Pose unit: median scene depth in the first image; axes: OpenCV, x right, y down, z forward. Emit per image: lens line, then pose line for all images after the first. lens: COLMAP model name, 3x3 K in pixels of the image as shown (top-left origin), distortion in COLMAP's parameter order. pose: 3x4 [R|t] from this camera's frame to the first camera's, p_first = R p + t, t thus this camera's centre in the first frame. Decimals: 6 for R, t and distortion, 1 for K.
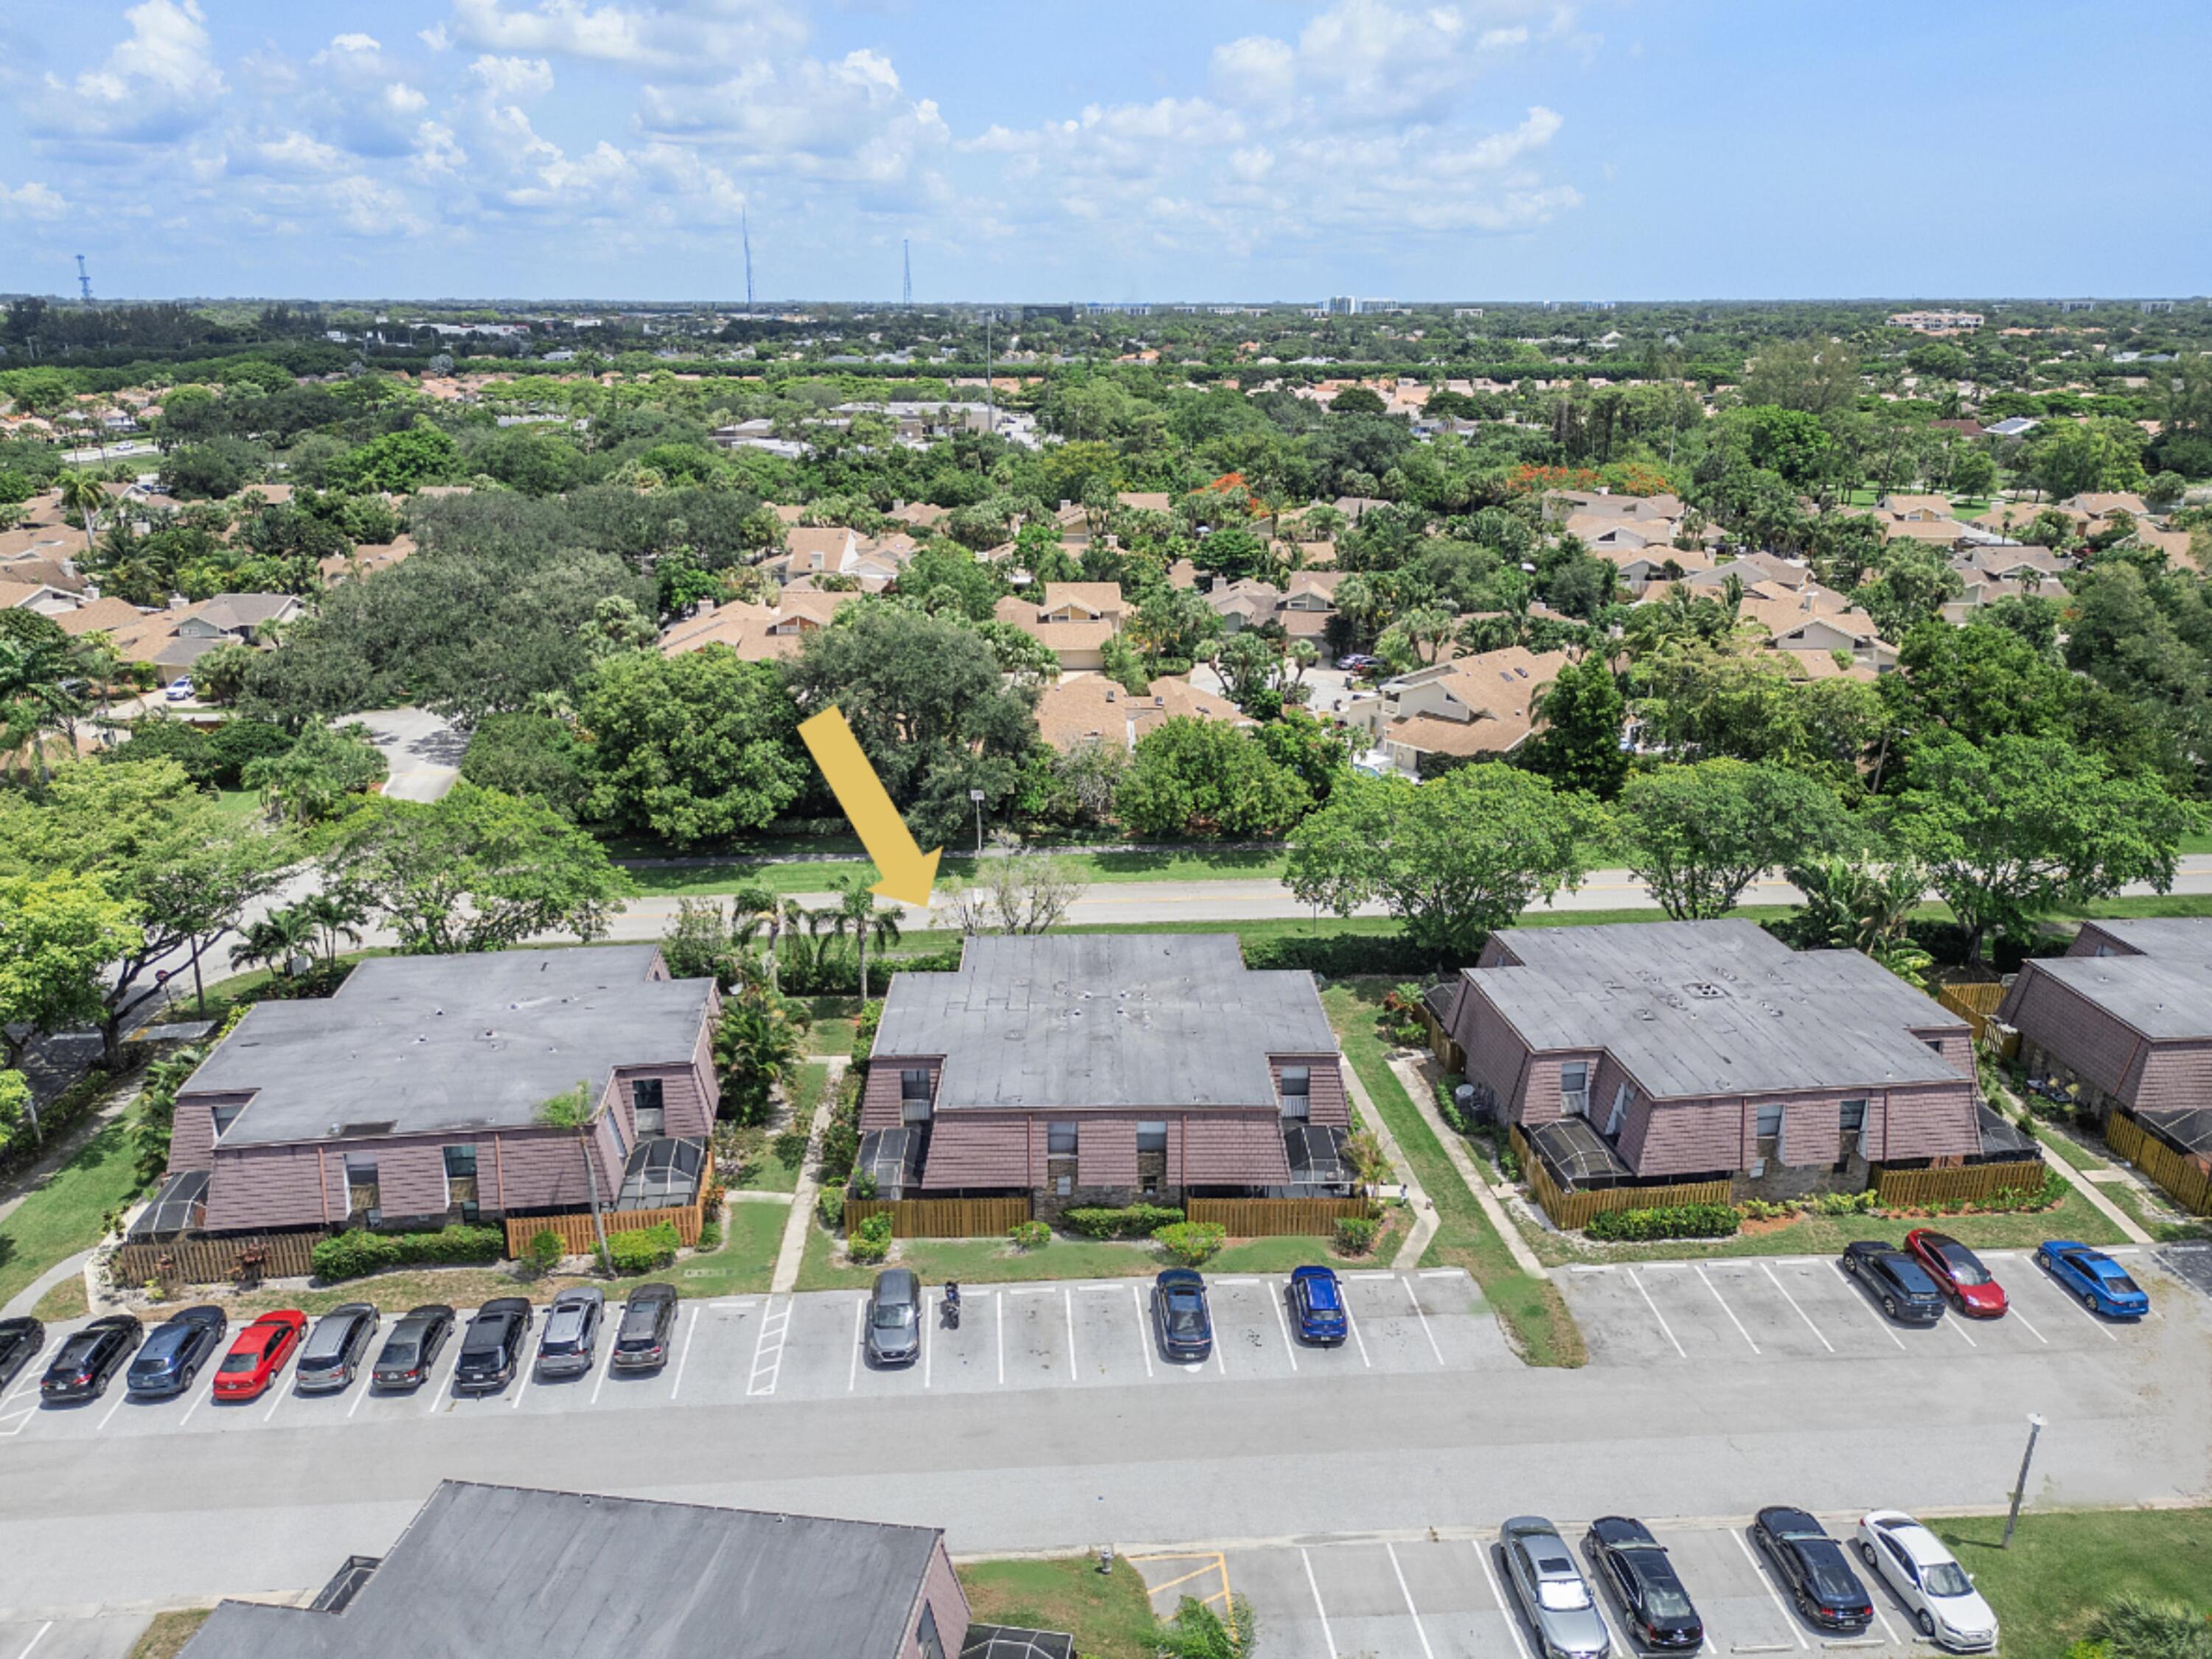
lens RADIAL K [[1552.3, 0, 1112.5], [0, 1552.3, 817.2], [0, 0, 1]] dist [0.057394, -0.059061]
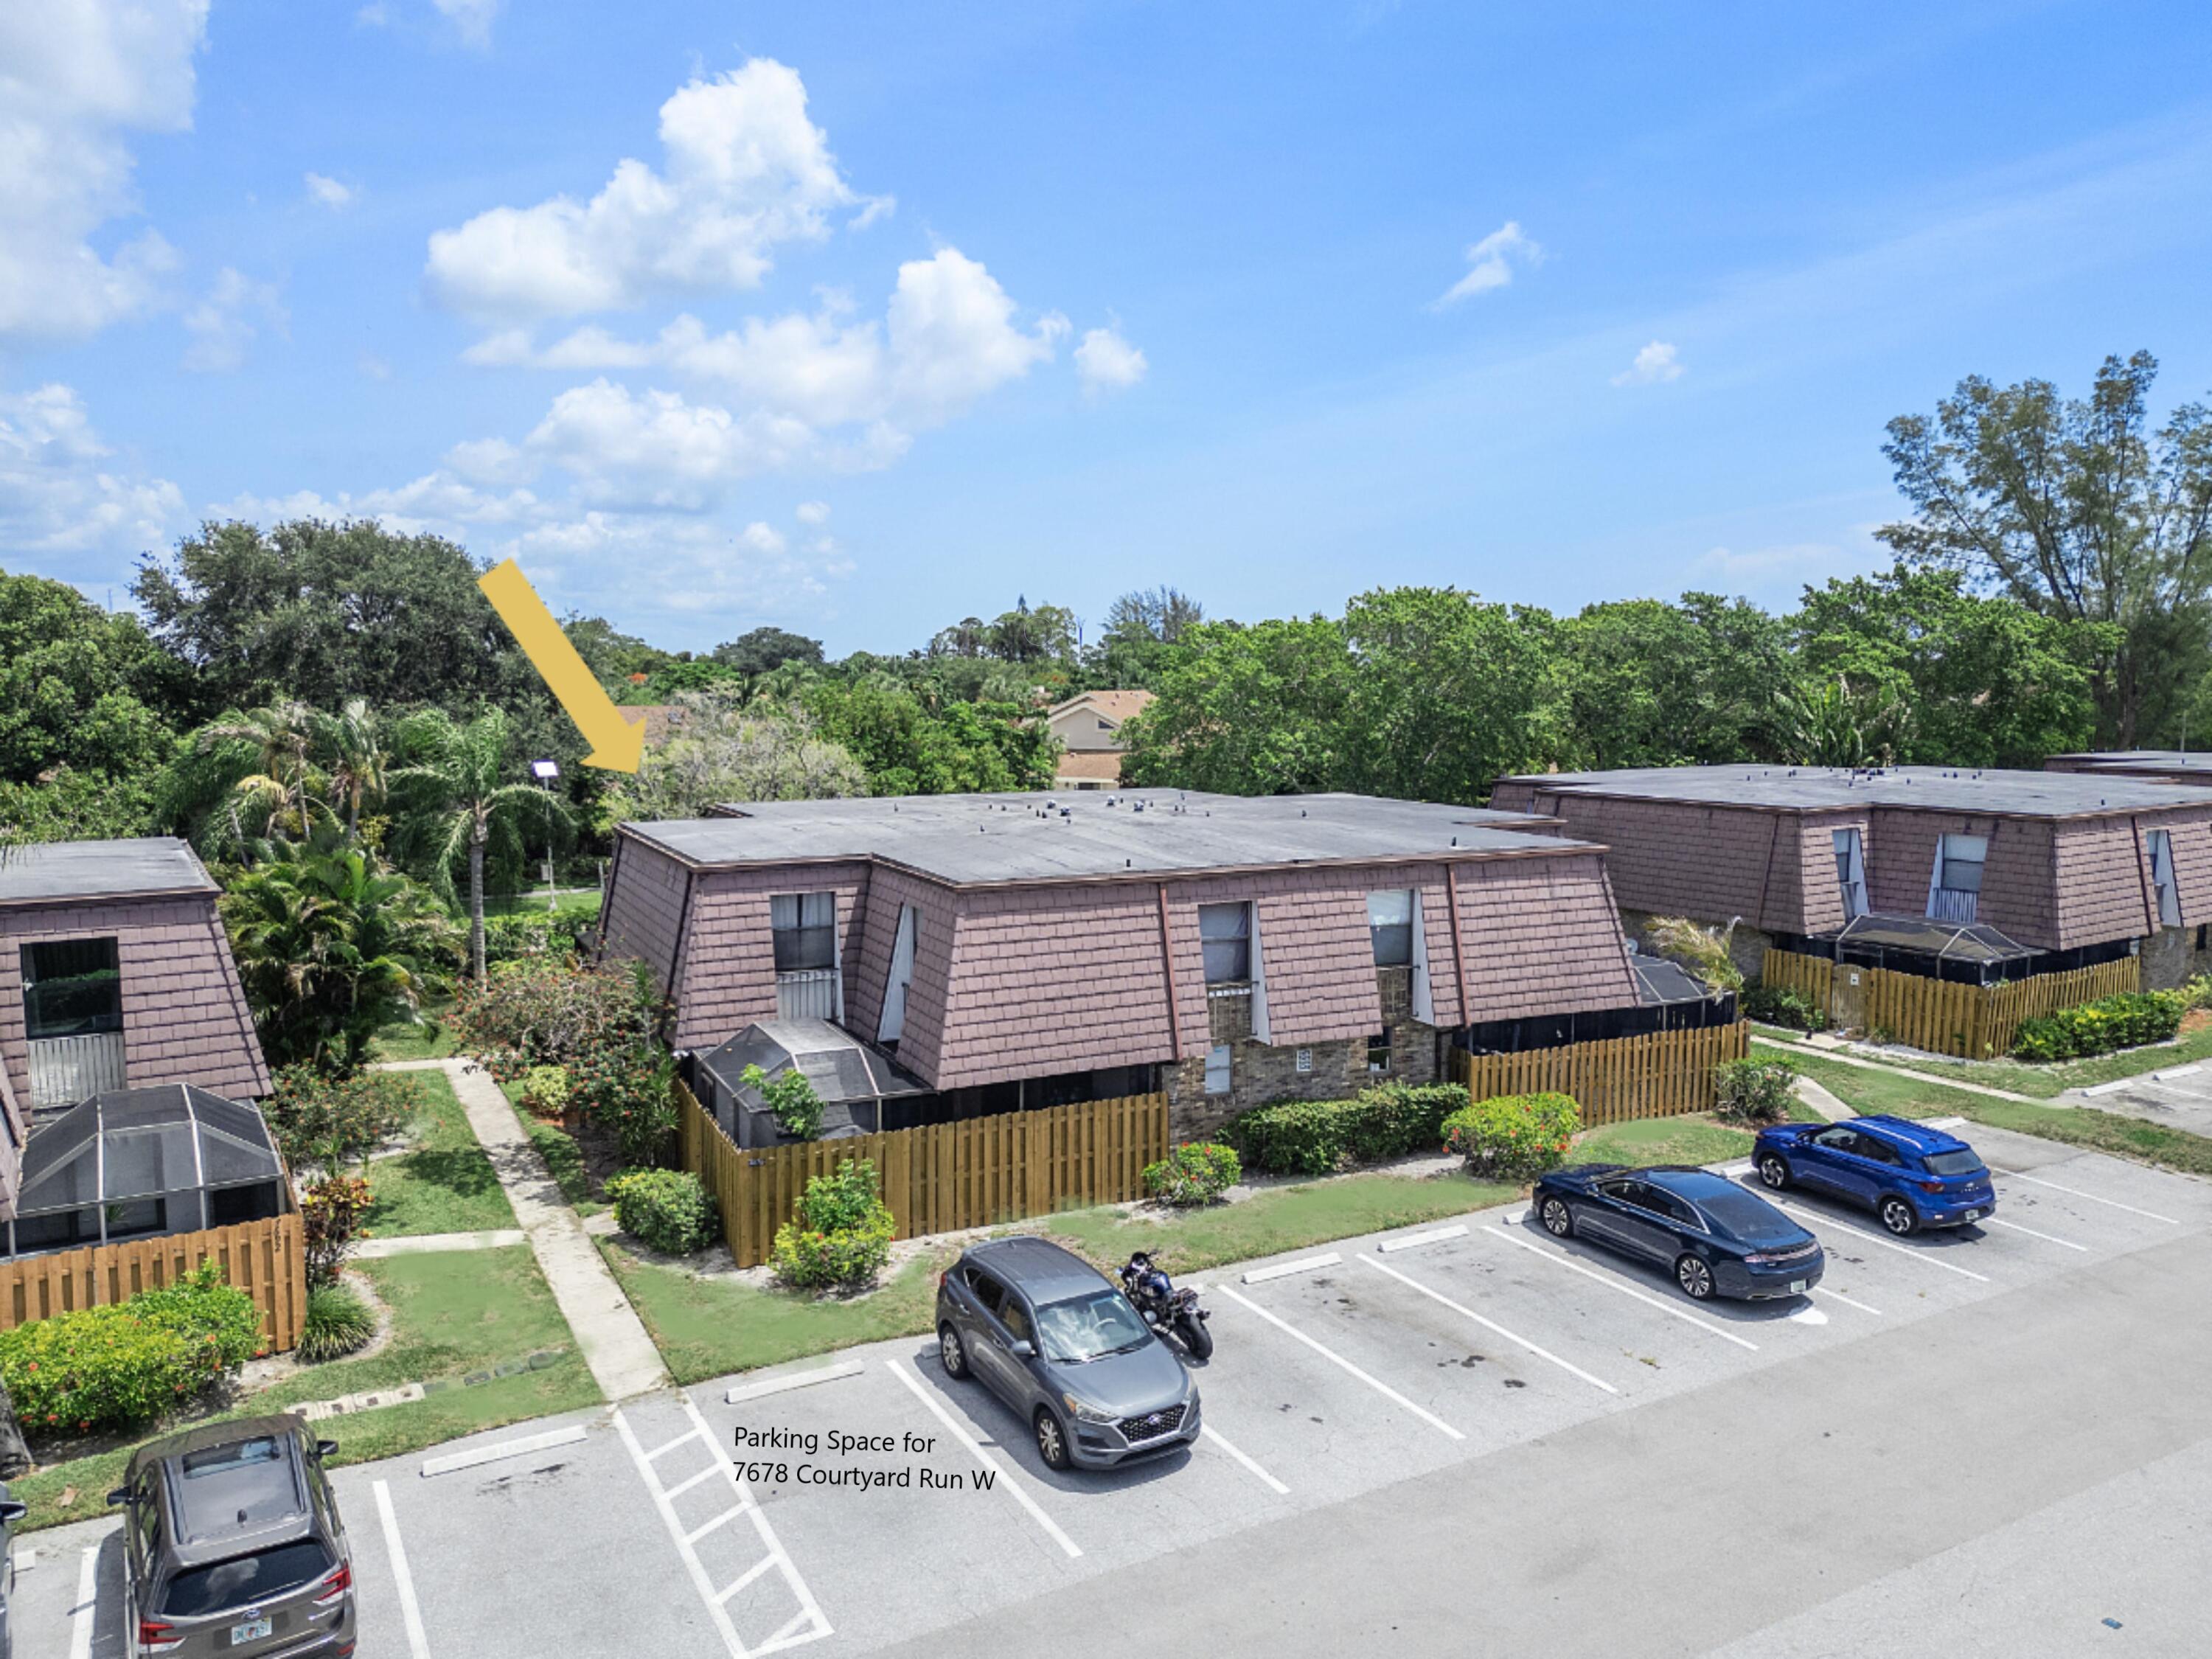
lens RADIAL K [[1552.3, 0, 1102.6], [0, 1552.3, 840.3], [0, 0, 1]] dist [0.057394, -0.059061]
pose [[0.906317, -0.047112, 0.419964, -0.232748], [0.134380, 0.974314, -0.180705, 0.238707], [-0.400663, 0.220211, 0.889368, 0.583311]]
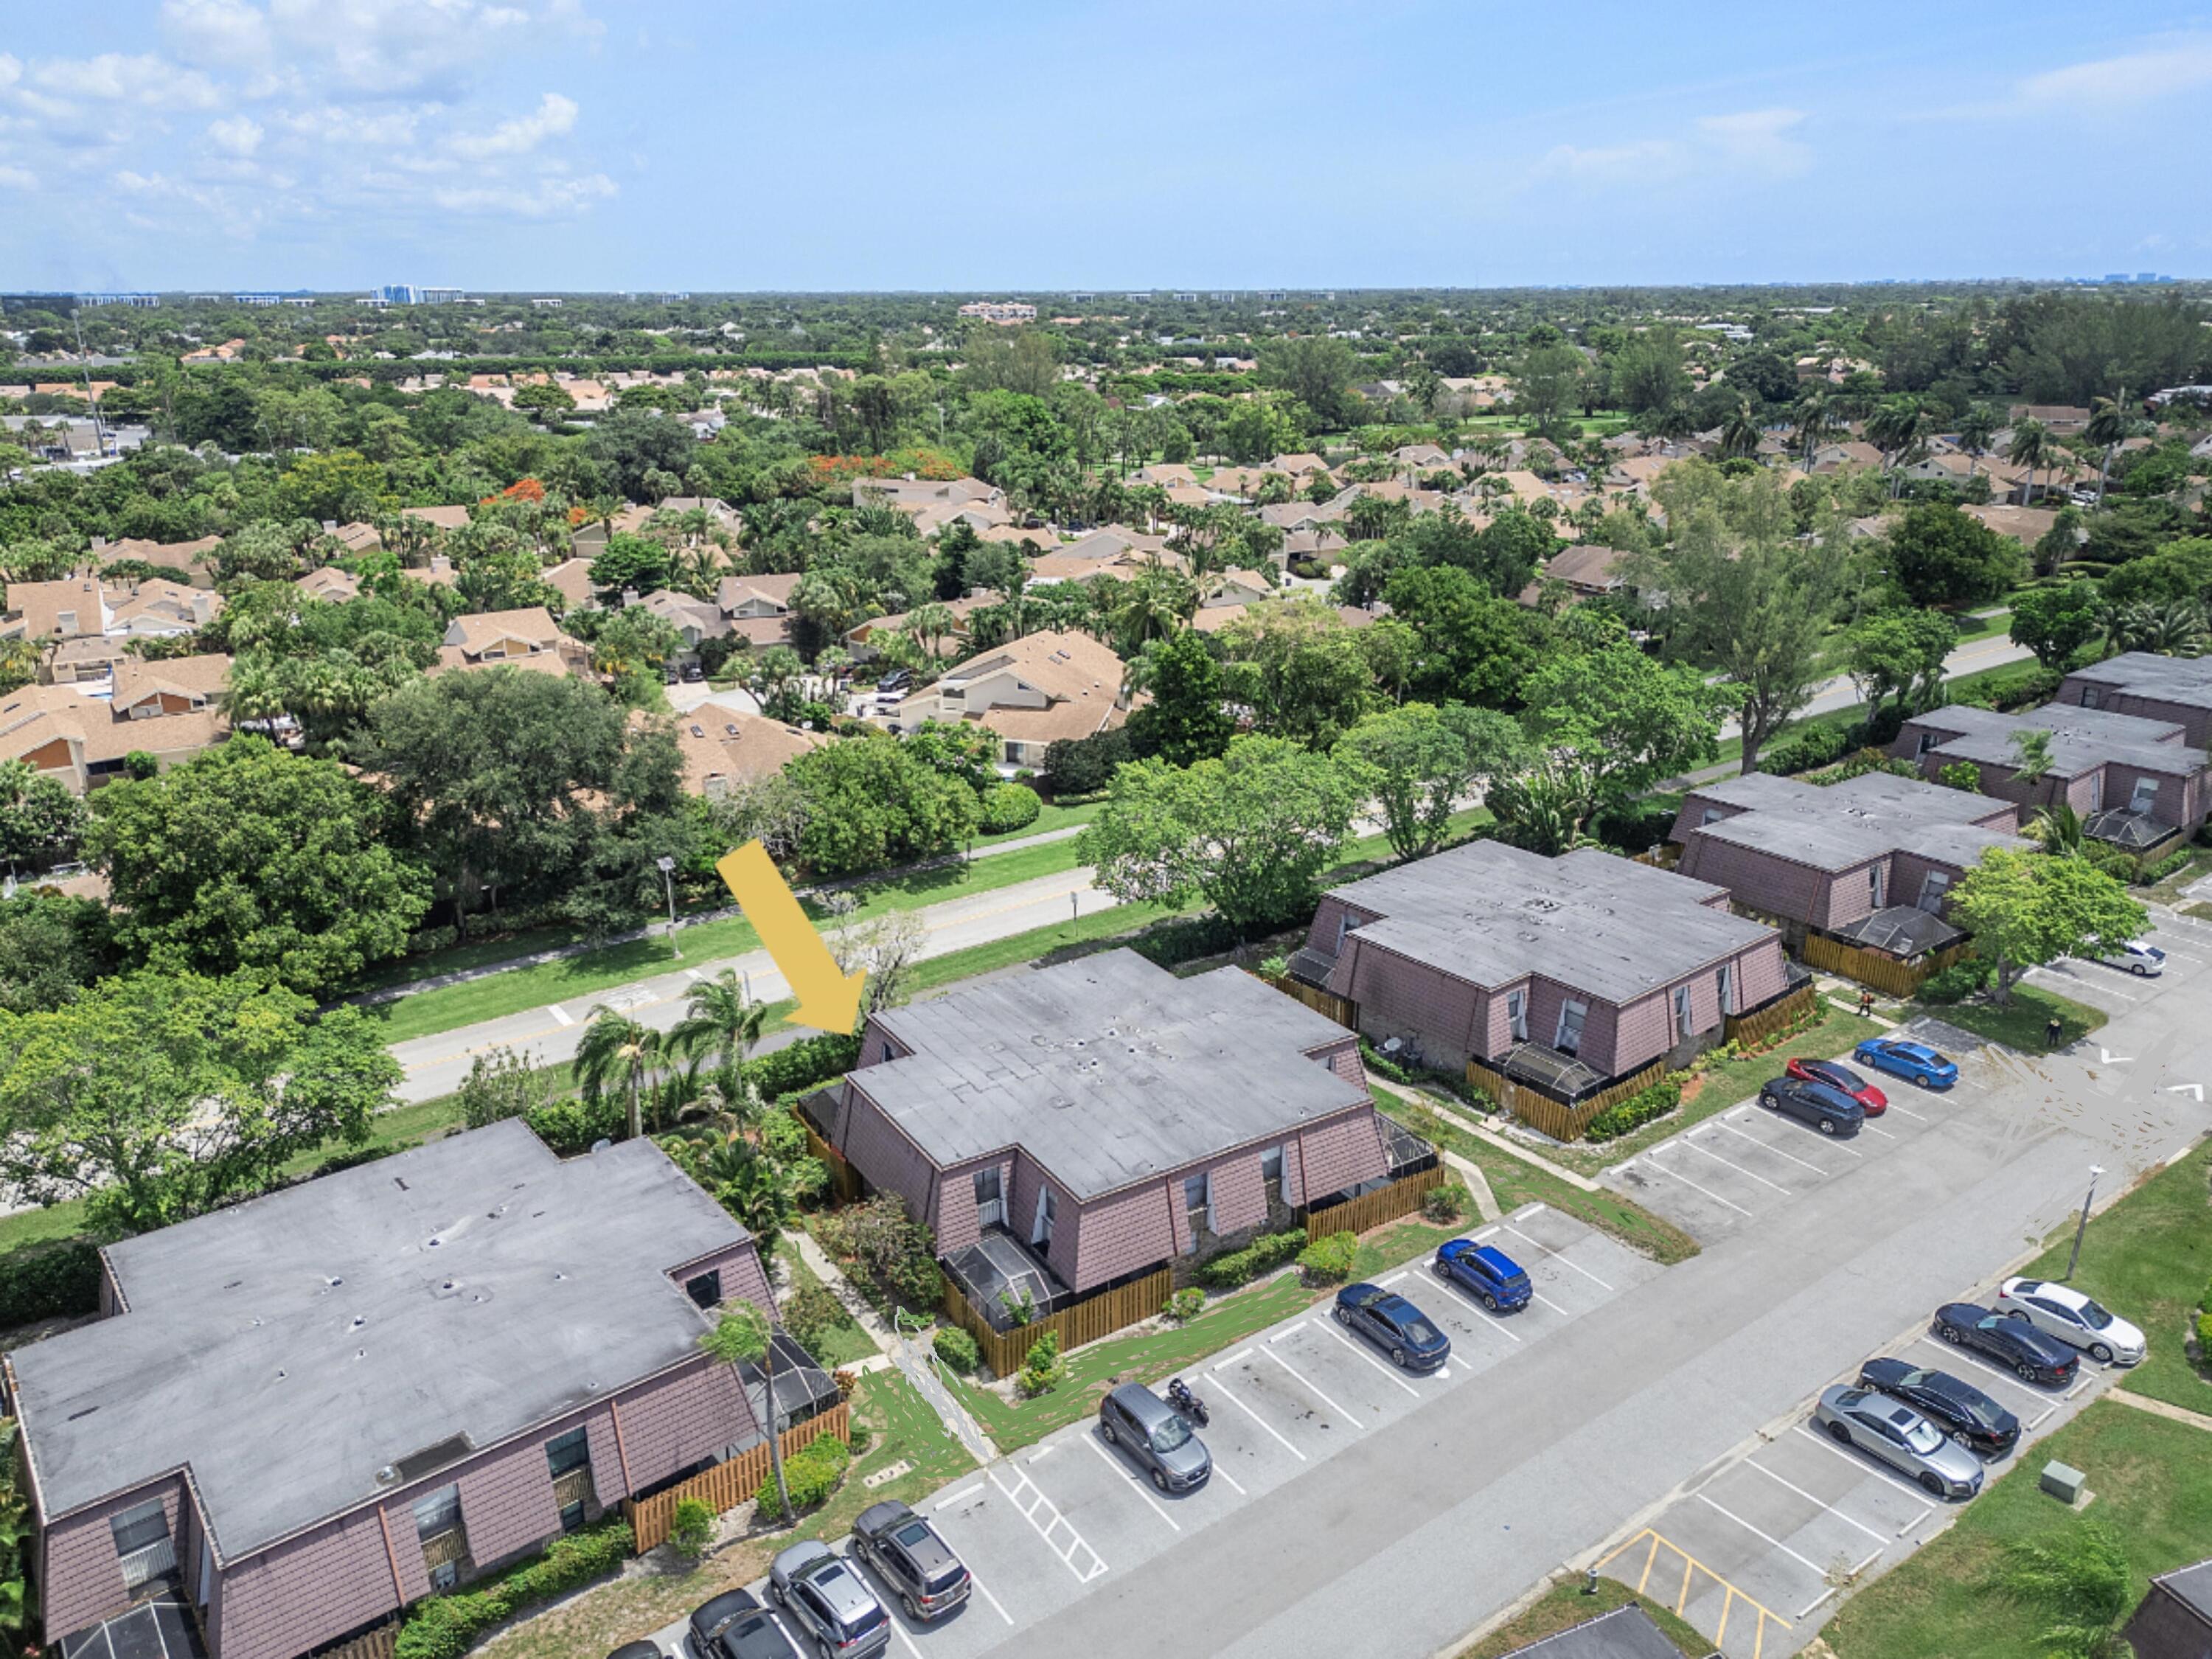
lens RADIAL K [[1552.3, 0, 1111.2], [0, 1552.3, 821.7], [0, 0, 1]] dist [0.057394, -0.059061]
pose [[0.852912, -0.171314, 0.493146, -0.468161], [0.167431, 0.984489, 0.052426, -0.064545], [-0.494478, 0.037853, 0.868365, 0.198285]]
